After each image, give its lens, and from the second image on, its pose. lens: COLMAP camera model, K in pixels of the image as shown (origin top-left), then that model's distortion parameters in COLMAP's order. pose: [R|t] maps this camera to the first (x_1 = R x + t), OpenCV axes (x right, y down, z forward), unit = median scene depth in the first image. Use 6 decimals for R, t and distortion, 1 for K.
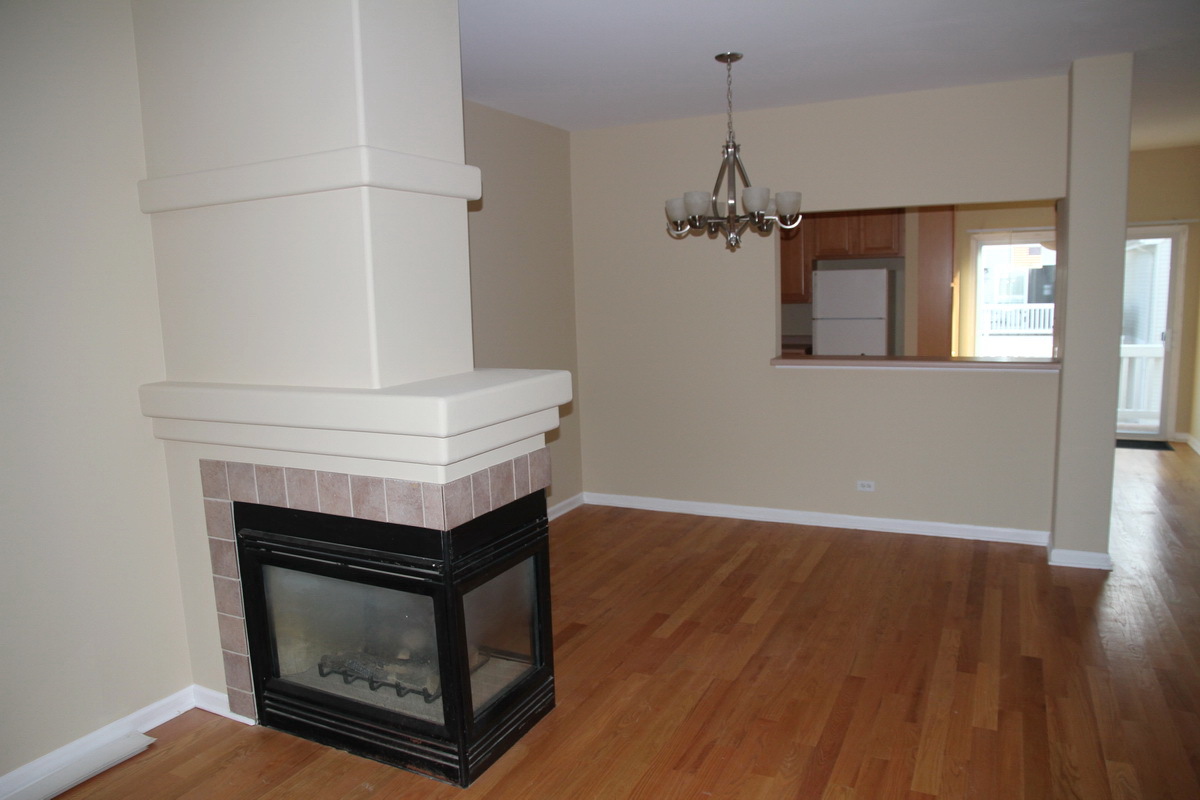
lens RADIAL K [[807.3, 0, 592.6], [0, 807.3, 404.2], [0, 0, 1]] dist [-0.084837, 0.002494]
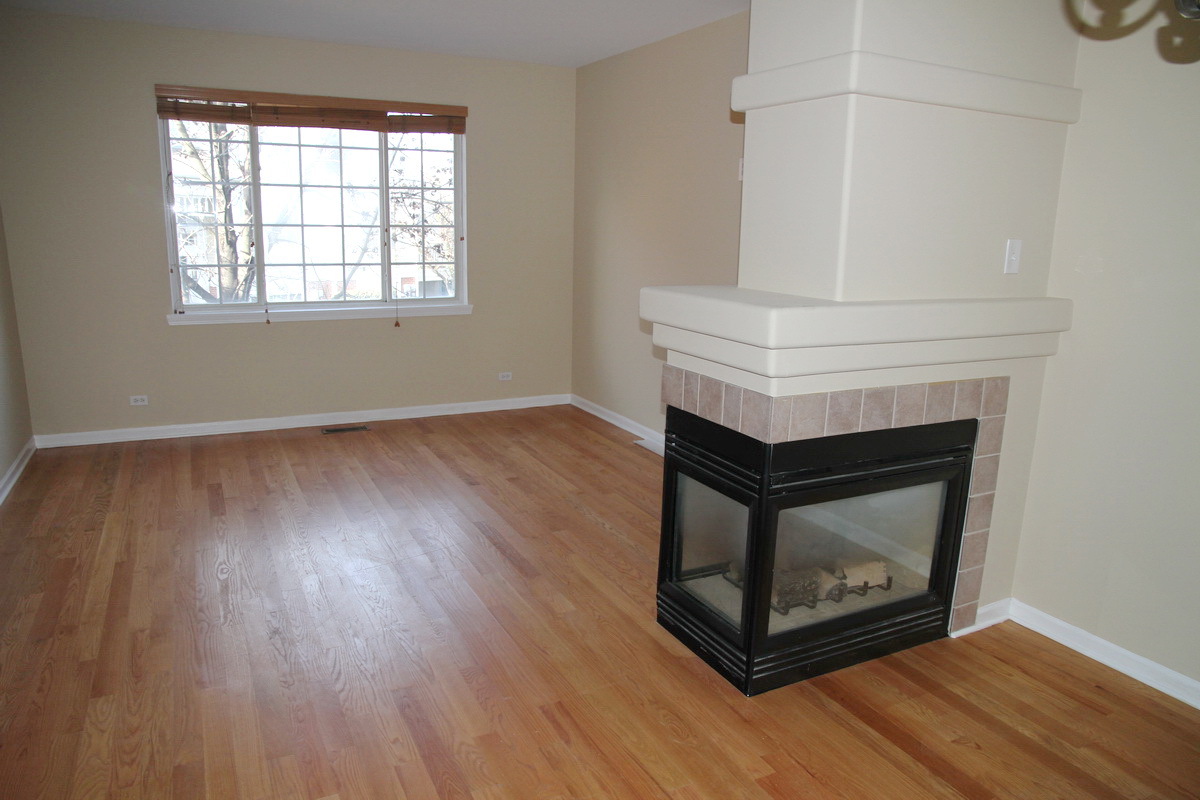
lens RADIAL K [[807.3, 0, 592.6], [0, 807.3, 404.2], [0, 0, 1]] dist [-0.084837, 0.002494]
pose [[-0.584668, 0.204918, -0.784966, 0.751625], [-0.107020, 0.939637, 0.325007, -0.201056], [0.804182, 0.274029, -0.527446, 1.407826]]
